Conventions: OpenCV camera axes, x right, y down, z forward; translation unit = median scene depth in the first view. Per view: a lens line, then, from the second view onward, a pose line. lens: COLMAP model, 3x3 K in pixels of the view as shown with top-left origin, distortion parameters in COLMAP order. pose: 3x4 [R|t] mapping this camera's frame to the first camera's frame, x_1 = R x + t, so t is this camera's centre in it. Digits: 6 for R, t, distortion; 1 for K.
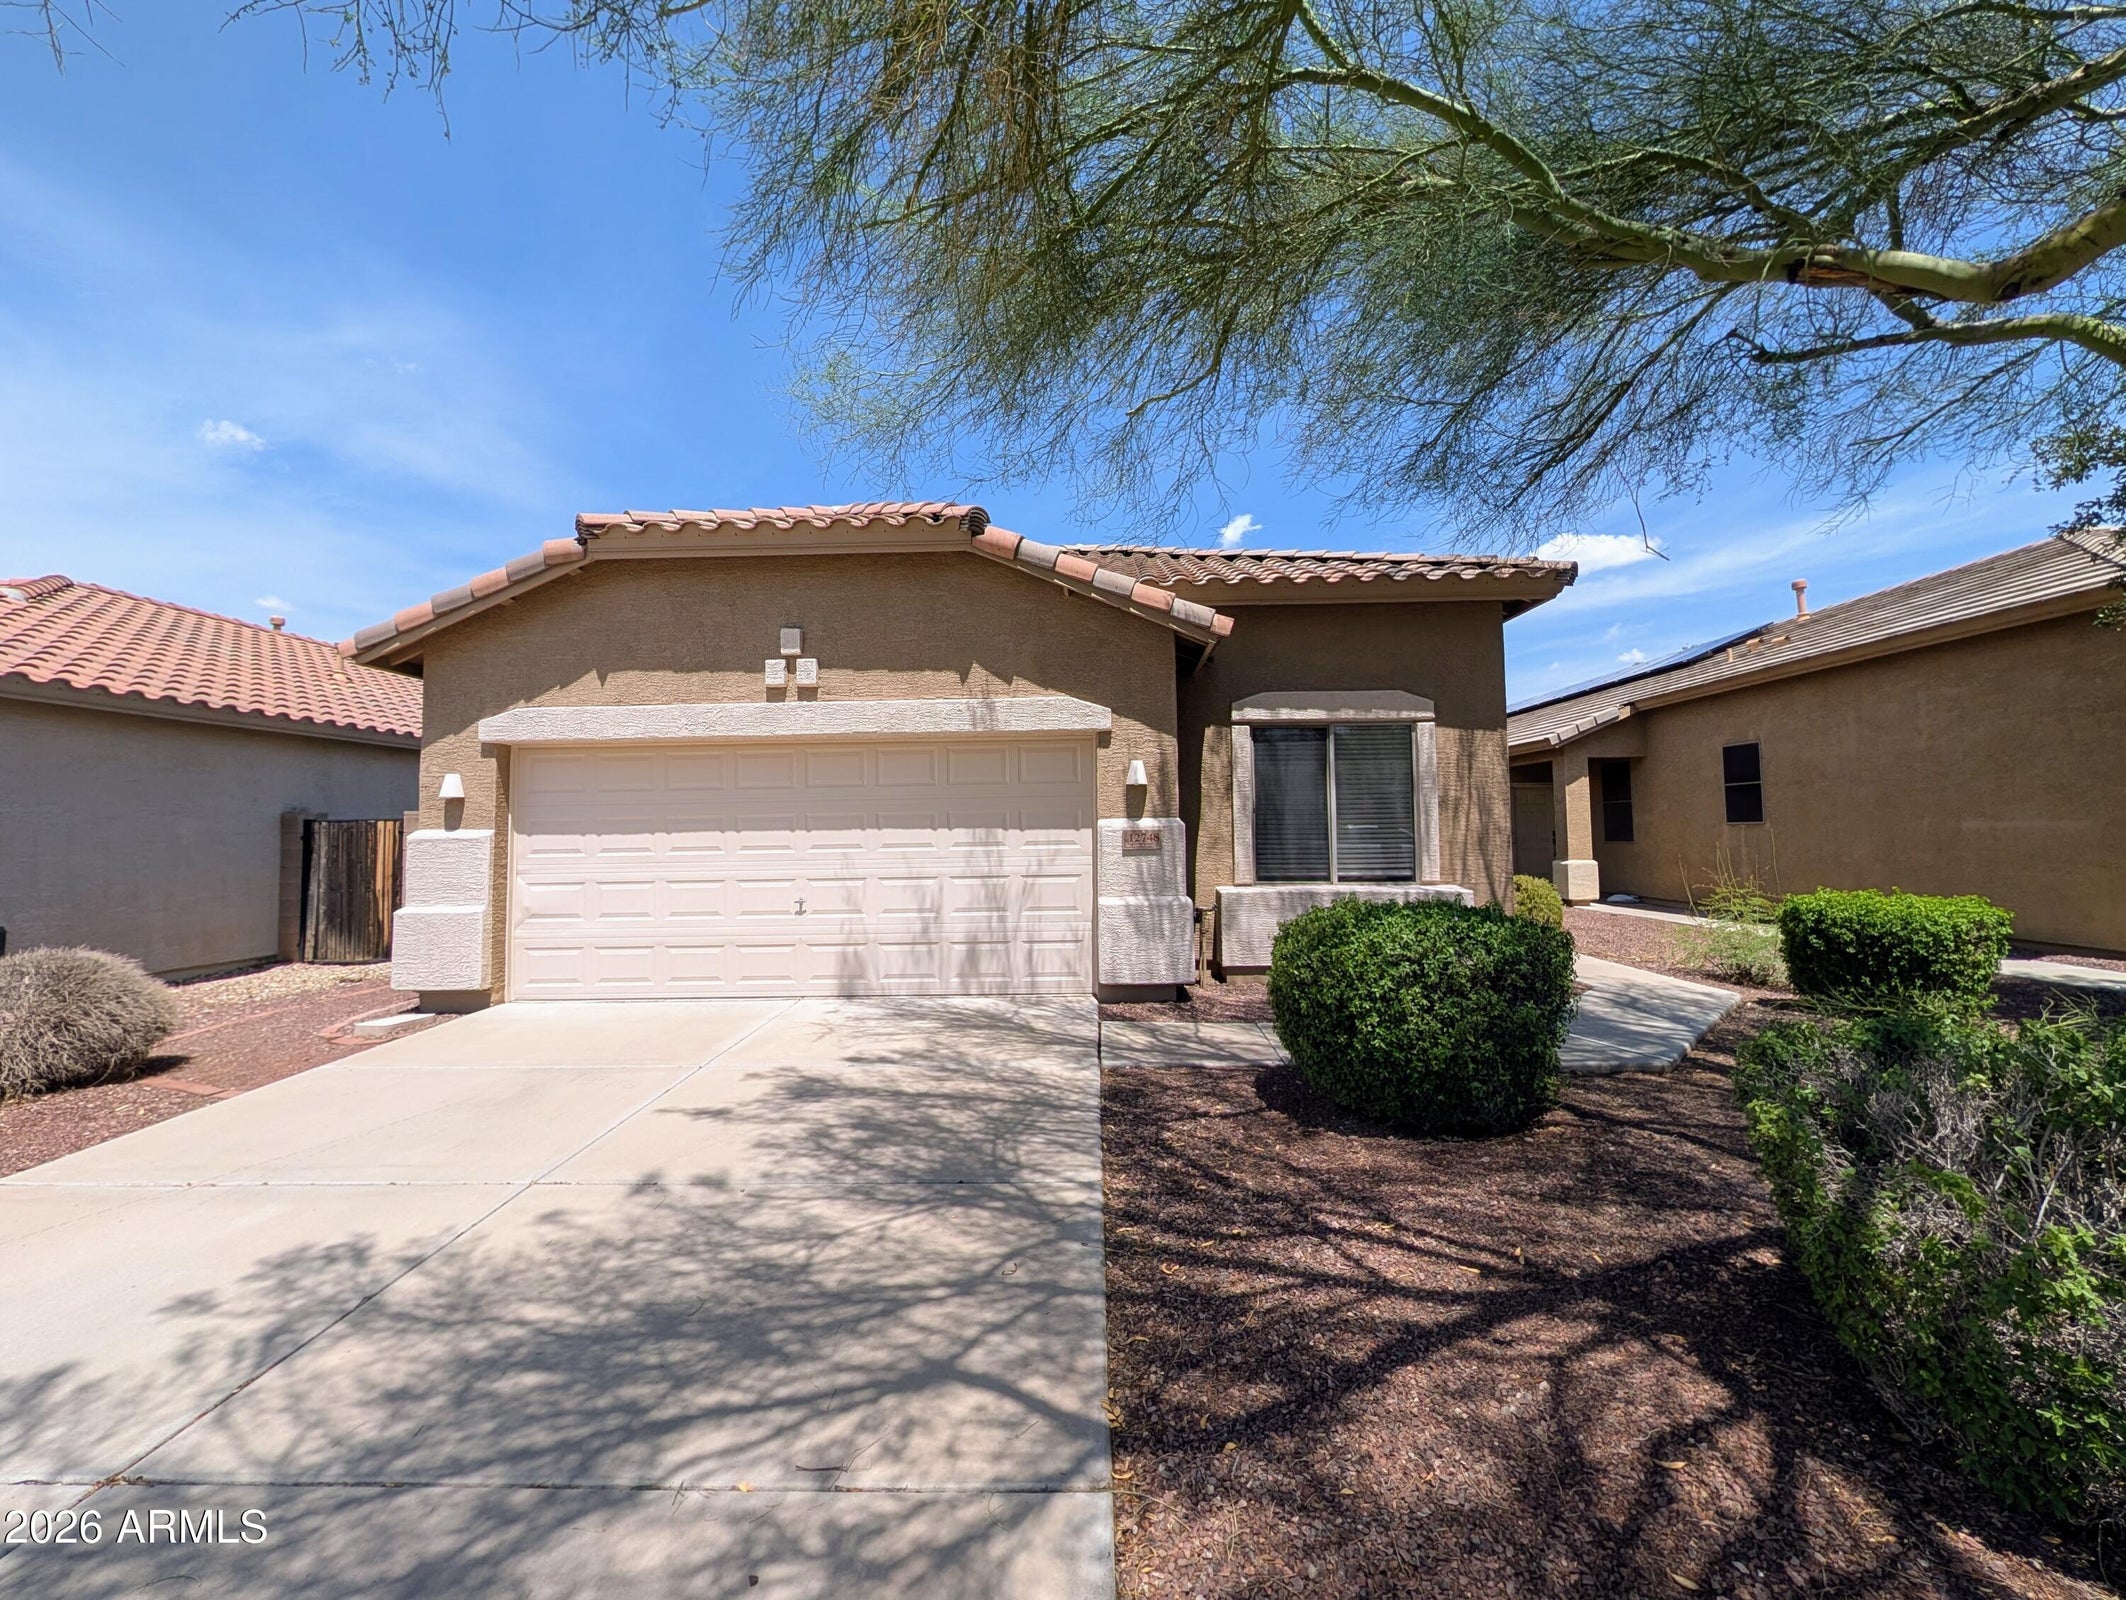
lens RADIAL K [[818.7, 0, 1063.5], [0, 818.7, 796.6], [0, 0, 1]] dist [0.000573, 0.000187]
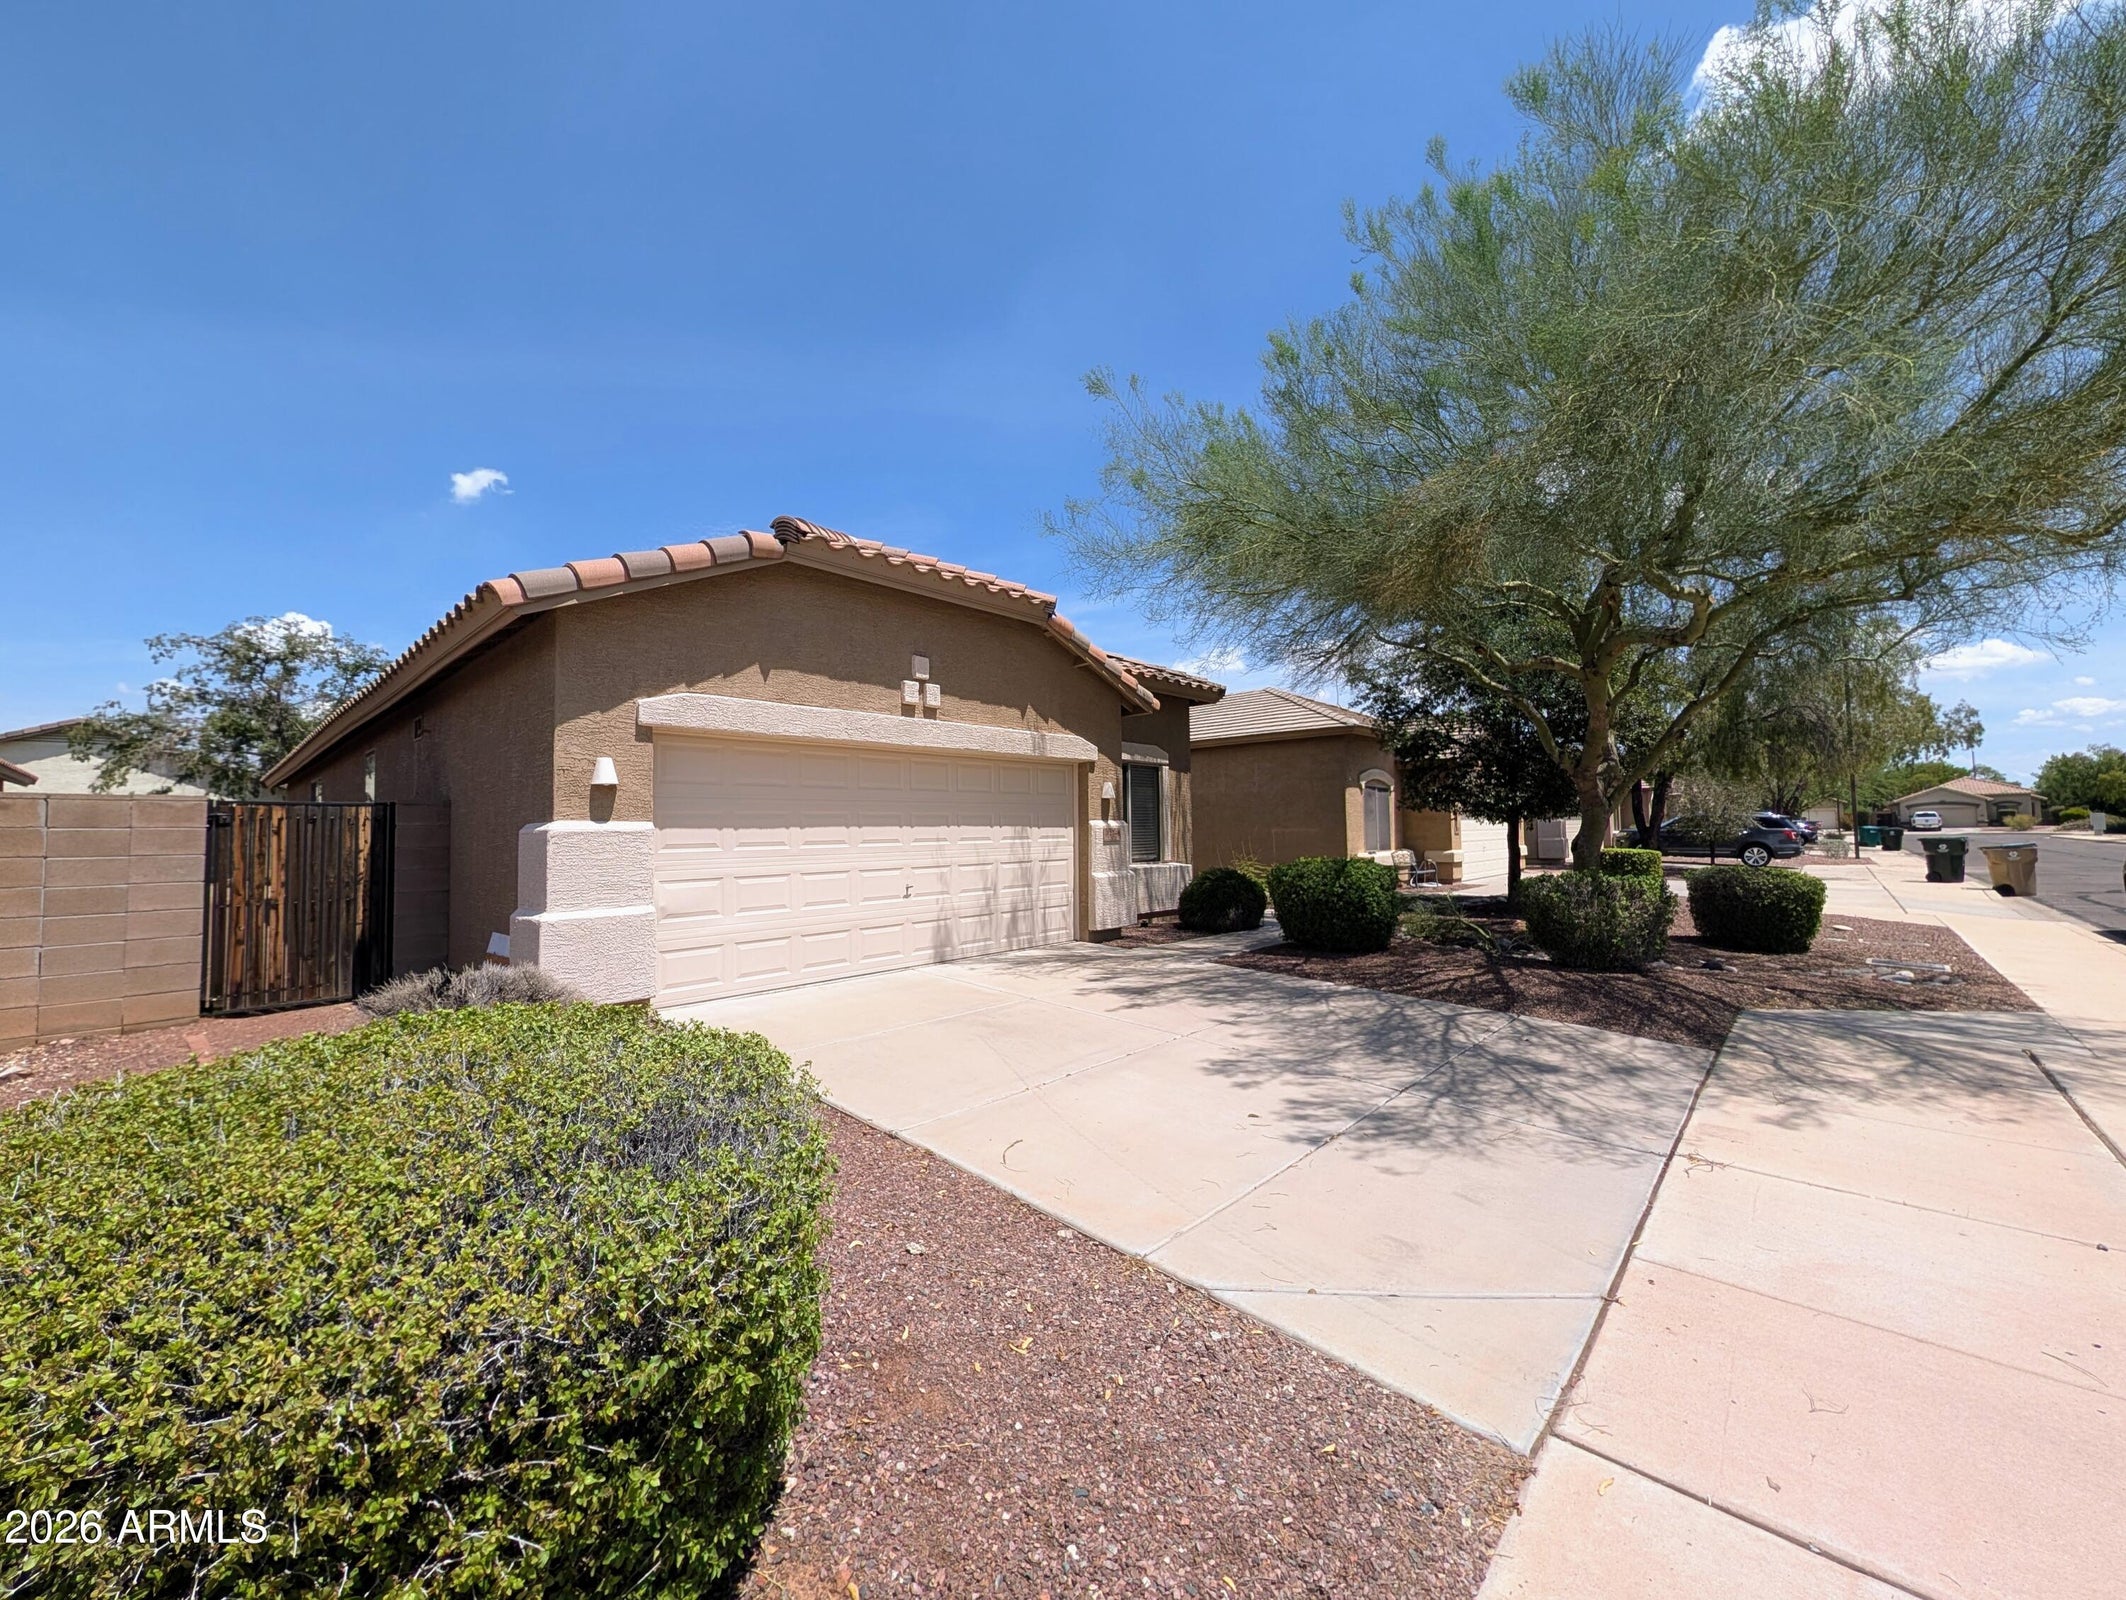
lens RADIAL K [[818.7, 0, 1063.5], [0, 818.7, 796.6], [0, 0, 1]] dist [0.000573, 0.000187]
pose [[0.657491, 0.037502, 0.752528, -1.087642], [-0.027343, 0.999290, -0.025910, 0.023606], [-0.752966, -0.003541, 0.658050, 0.057456]]
